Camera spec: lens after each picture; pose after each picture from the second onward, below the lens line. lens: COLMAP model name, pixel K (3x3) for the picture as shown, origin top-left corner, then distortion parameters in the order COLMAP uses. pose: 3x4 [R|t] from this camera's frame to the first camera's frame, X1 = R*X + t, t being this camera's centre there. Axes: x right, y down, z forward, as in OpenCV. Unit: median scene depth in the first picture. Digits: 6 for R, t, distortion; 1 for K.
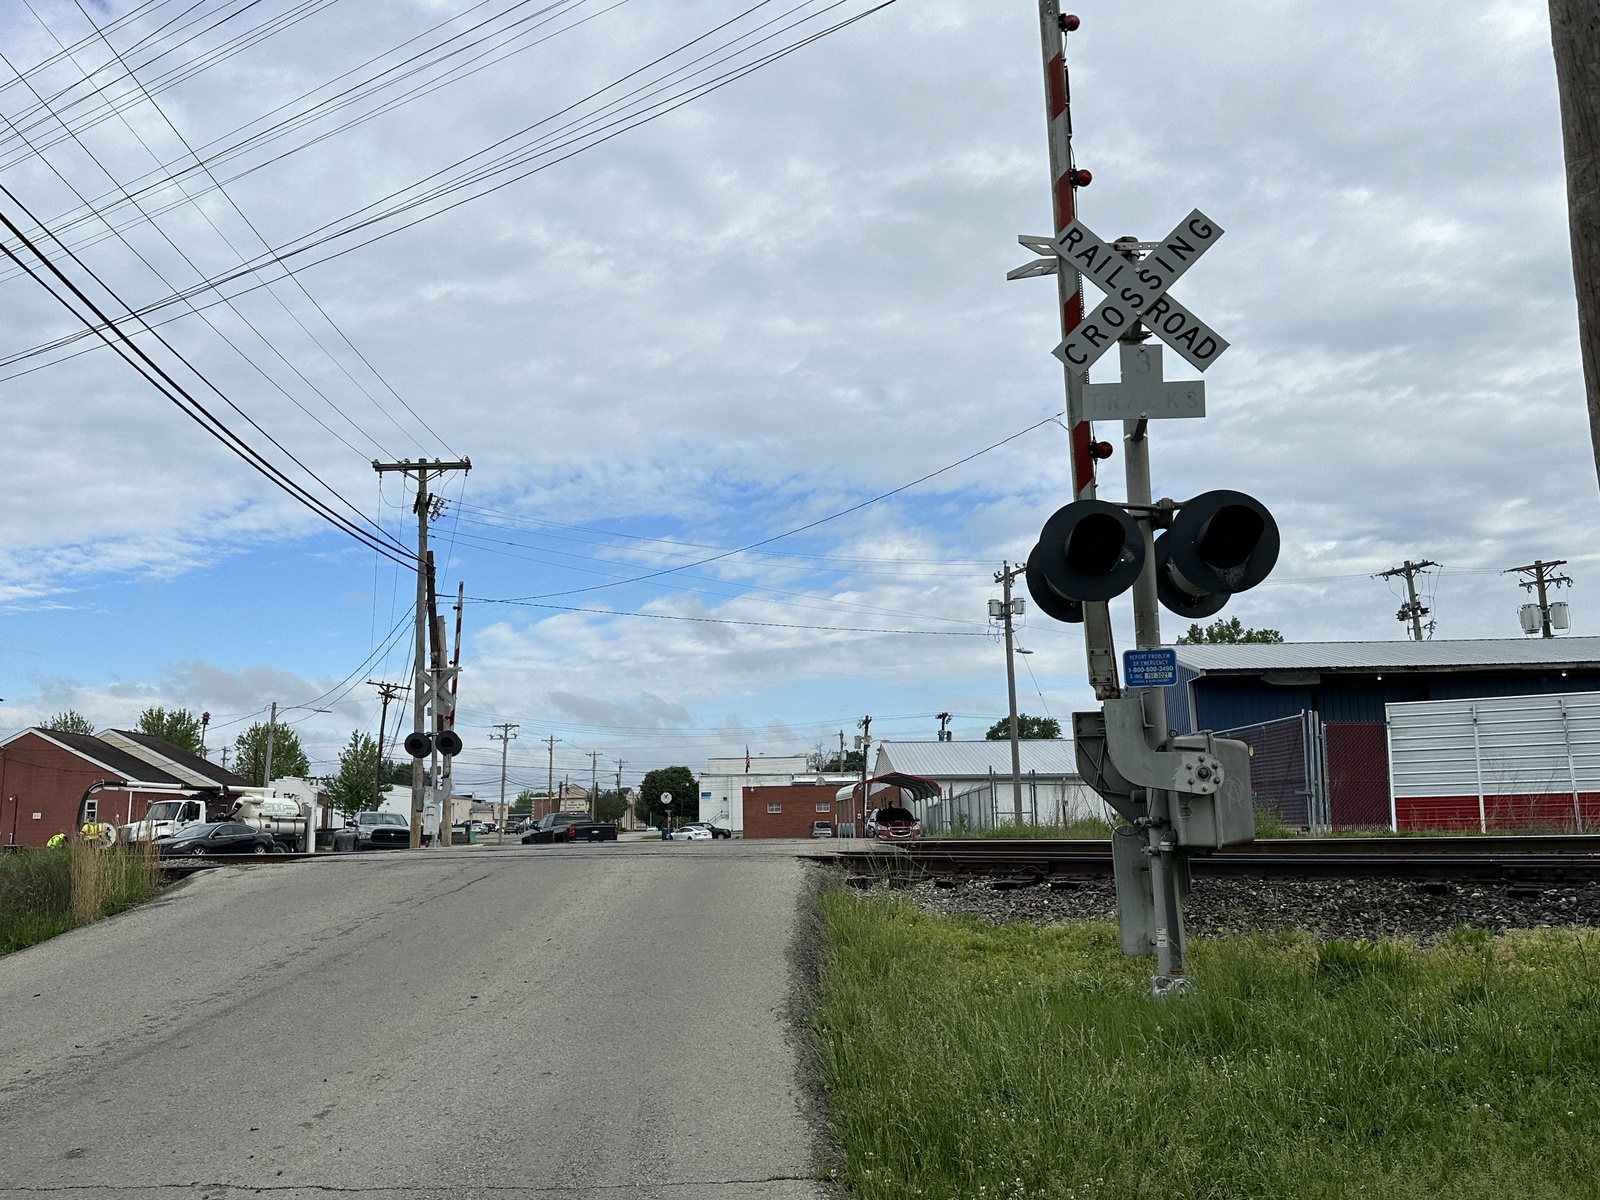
lens RADIAL K [[1315.0, 0, 797.0], [0, 1315.0, 577.8], [0, 0, 1]] dist [0.109670, -0.178681]
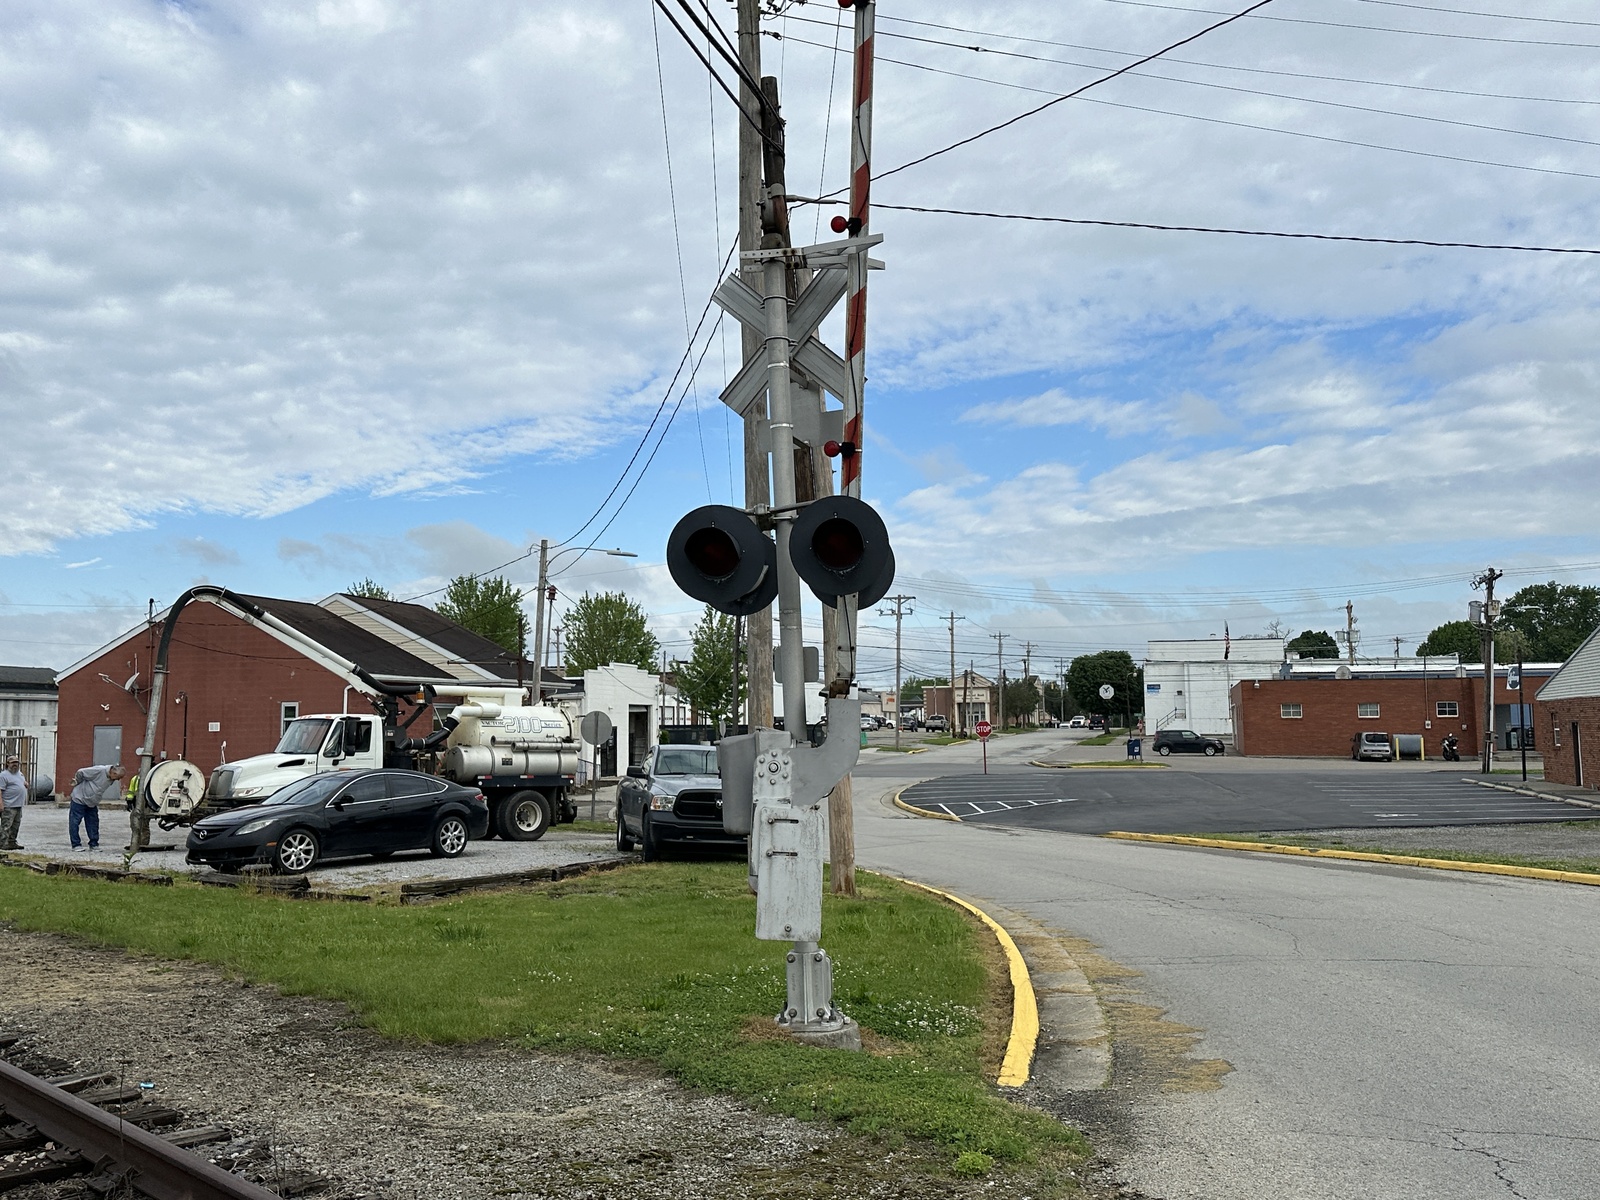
lens RADIAL K [[1473.1, 0, 842.2], [0, 1473.1, 626.2], [0, 0, 1]] dist [0.013667, 0.000000]
pose [[0.970287, -0.004667, -0.241910, -0.152578], [0.035018, 0.991996, 0.121317, 0.080291], [0.239408, -0.126184, 0.962685, 0.570825]]
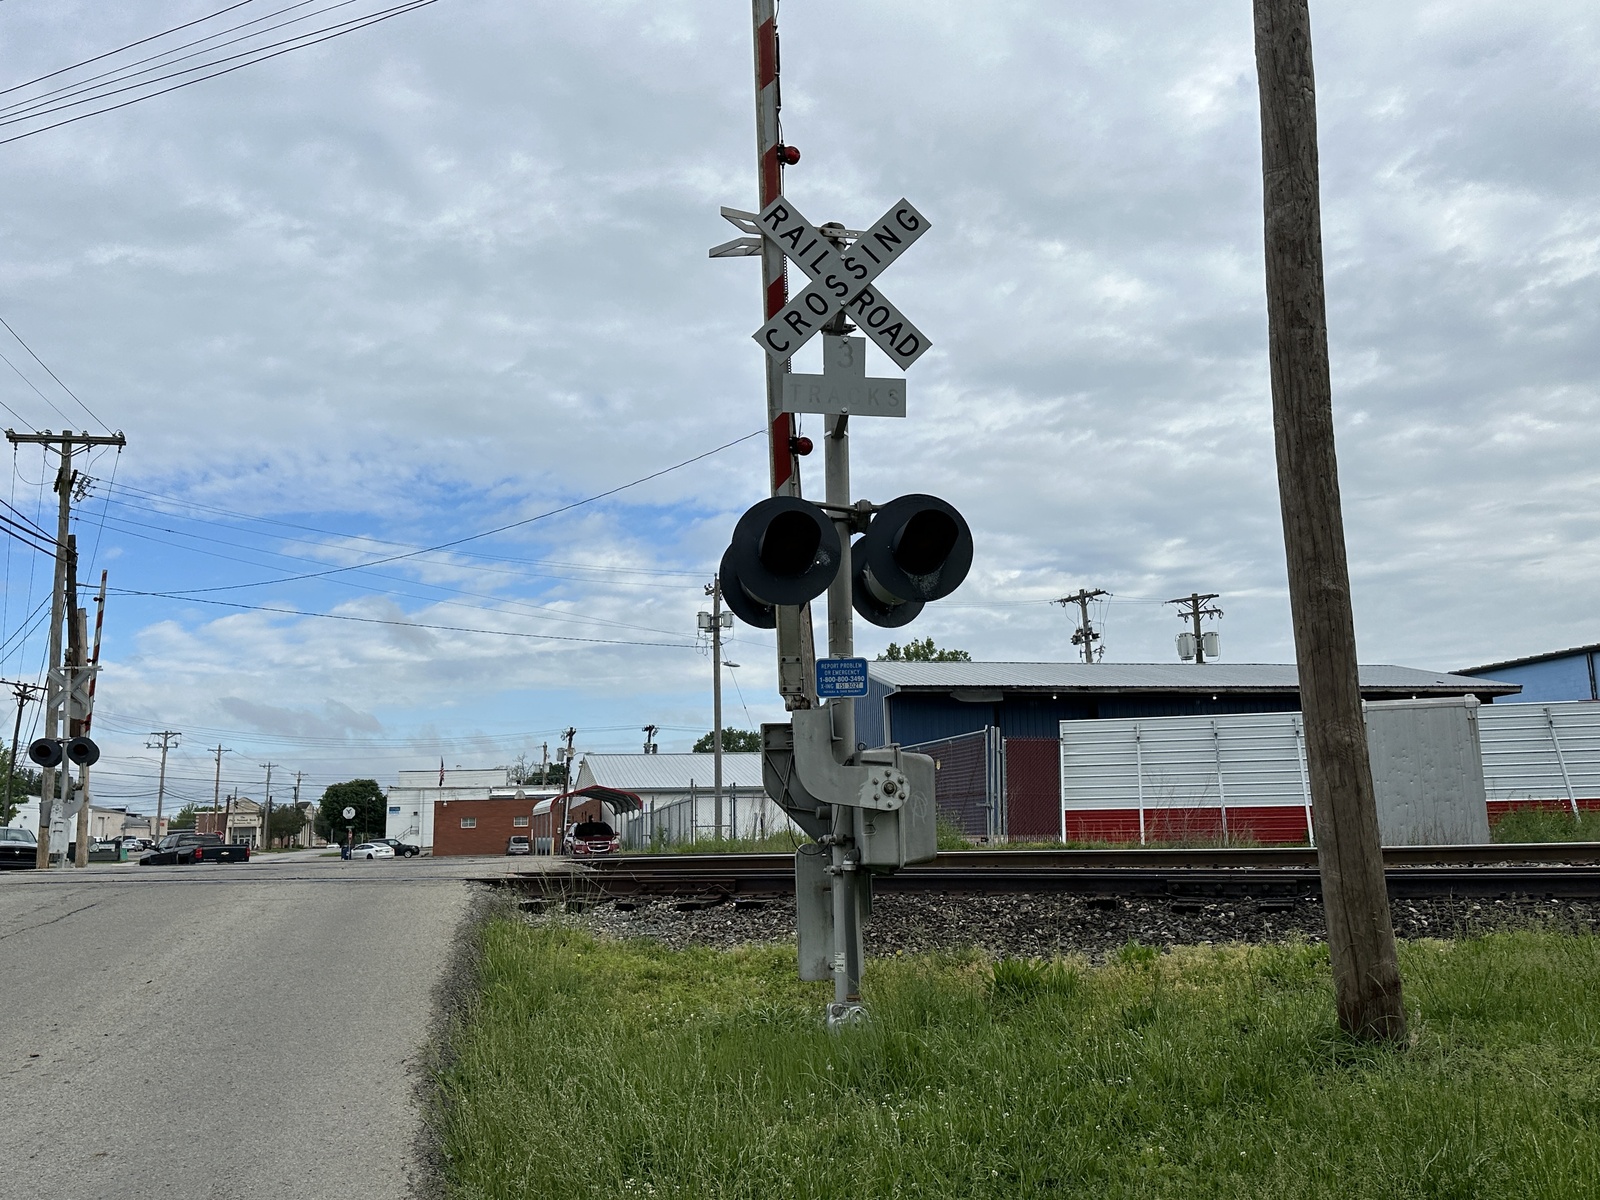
lens RADIAL K [[1315.0, 0, 811.5], [0, 1315.0, 586.7], [0, 0, 1]] dist [0.109670, -0.178681]
pose [[0.973566, 0.039083, 0.225037, 0.005383], [-0.038453, 0.999235, -0.007183, 0.001859], [-0.225146, -0.001660, 0.974324, 0.014857]]
